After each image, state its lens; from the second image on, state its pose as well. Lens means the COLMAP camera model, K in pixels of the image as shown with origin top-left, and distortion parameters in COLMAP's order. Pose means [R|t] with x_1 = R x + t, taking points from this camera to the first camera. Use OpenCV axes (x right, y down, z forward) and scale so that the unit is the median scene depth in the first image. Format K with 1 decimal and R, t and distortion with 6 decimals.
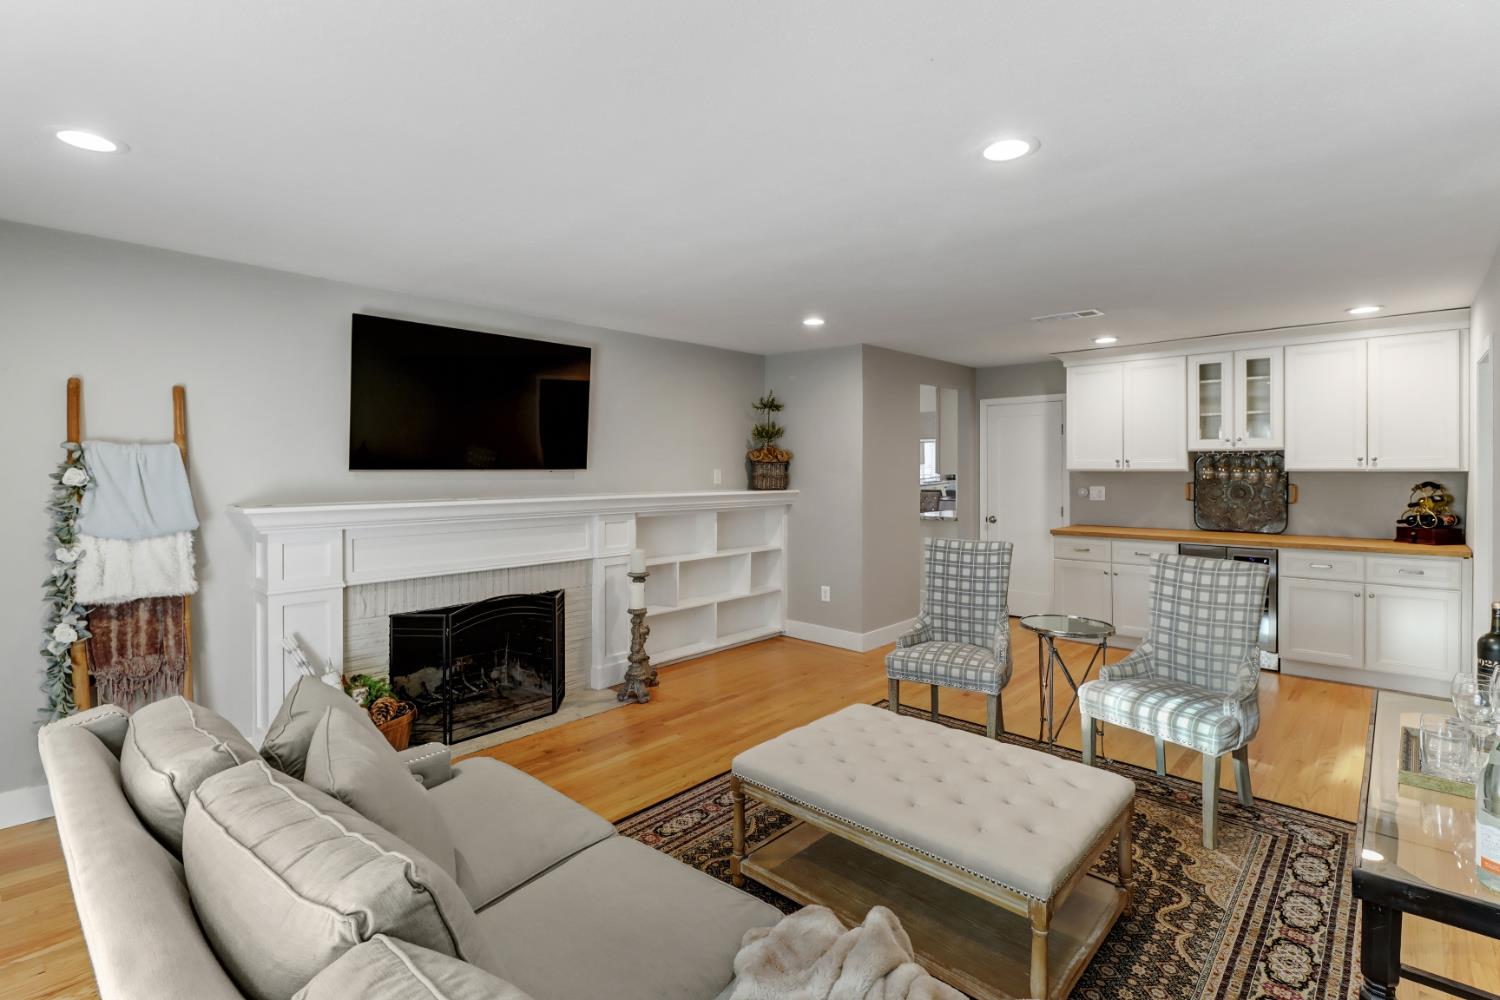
lens RADIAL K [[715.6, 0, 754.8], [0, 715.6, 466.6], [0, 0, 1]] dist [0.011764, -0.008704]
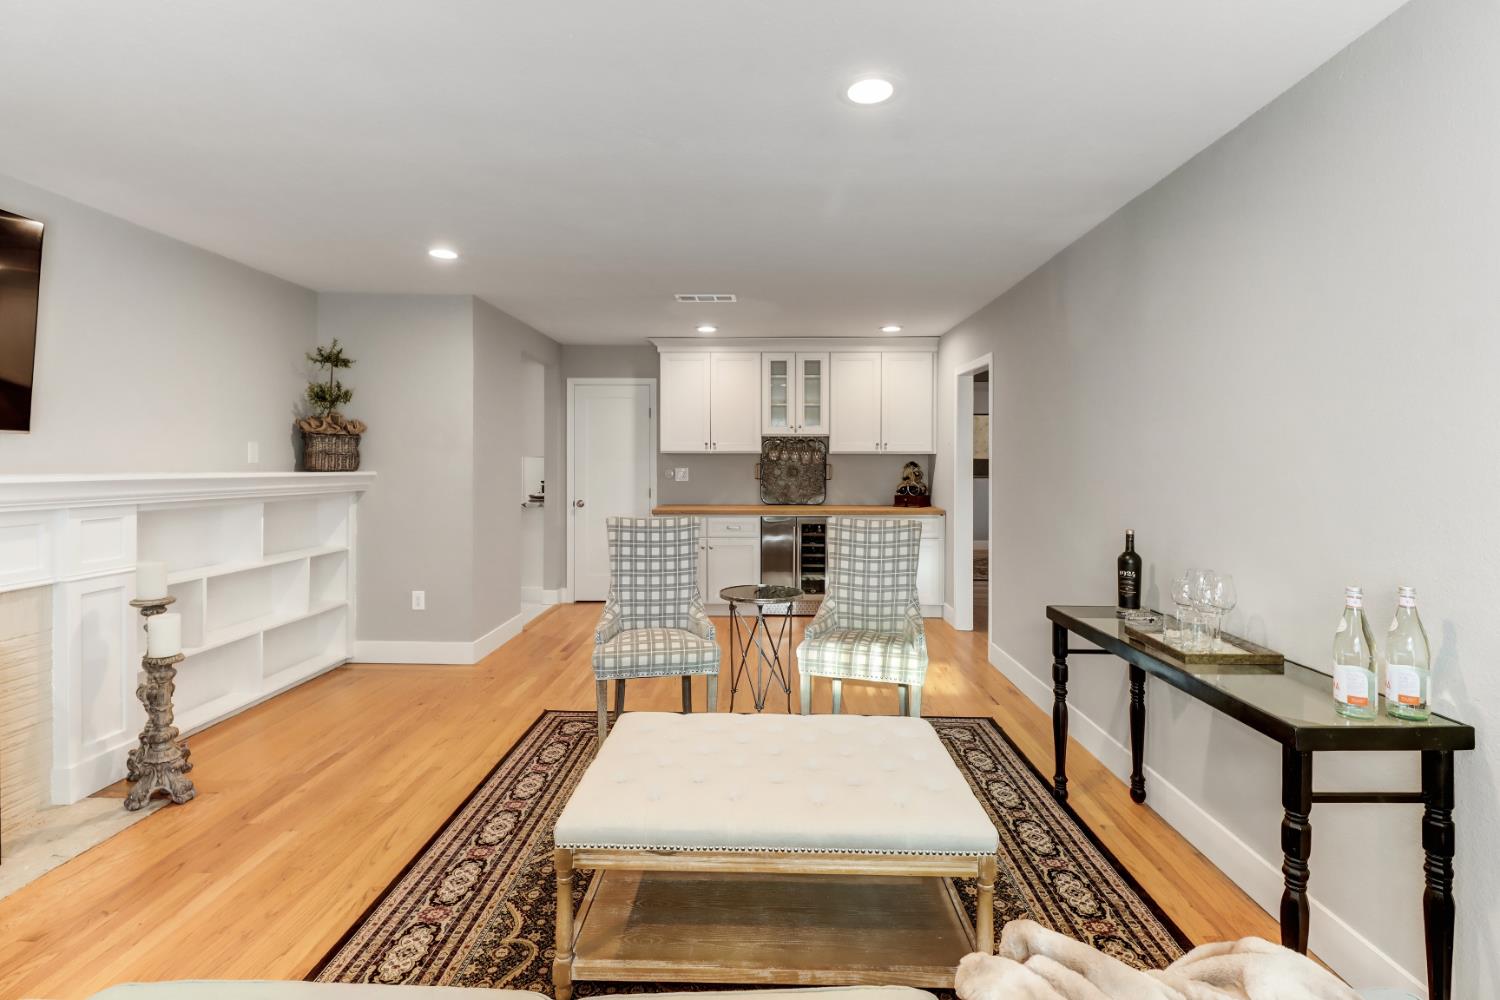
lens RADIAL K [[715.6, 0, 769.0], [0, 715.6, 462.7], [0, 0, 1]] dist [0.011764, -0.008704]
pose [[0.745653, 0.004614, 0.666318, -0.166634], [-0.006570, 0.999978, 0.000429, 0.023627], [-0.666302, -0.004698, 0.745668, 0.161092]]
